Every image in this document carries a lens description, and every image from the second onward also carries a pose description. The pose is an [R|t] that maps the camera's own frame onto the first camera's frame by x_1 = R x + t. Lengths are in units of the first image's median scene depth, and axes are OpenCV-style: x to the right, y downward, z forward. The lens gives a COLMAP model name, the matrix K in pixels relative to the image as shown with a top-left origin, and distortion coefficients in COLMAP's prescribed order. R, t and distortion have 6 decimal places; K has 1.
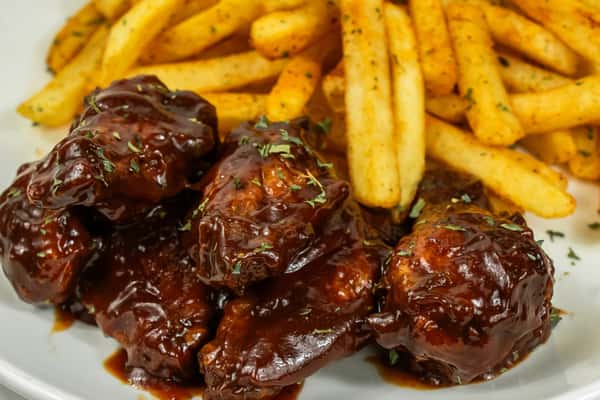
lens RADIAL K [[2689.6, 0, 300.0], [0, 2689.6, 200.0], [0, 0, 1]] dist [0.514446, 7.225819]
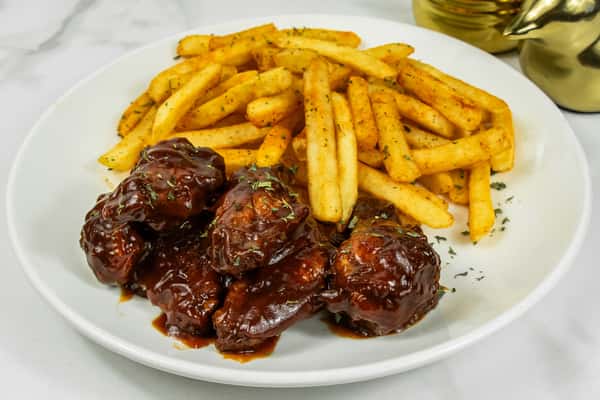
lens RADIAL K [[2689.6, 0, 300.0], [0, 2689.6, 200.0], [0, 0, 1]] dist [0.514446, 7.225819]
pose [[0.999786, -0.002472, 0.020530, -0.019072], [0.002744, 0.999909, -0.013236, 0.010644], [-0.020496, 0.013289, 0.999702, -0.556334]]
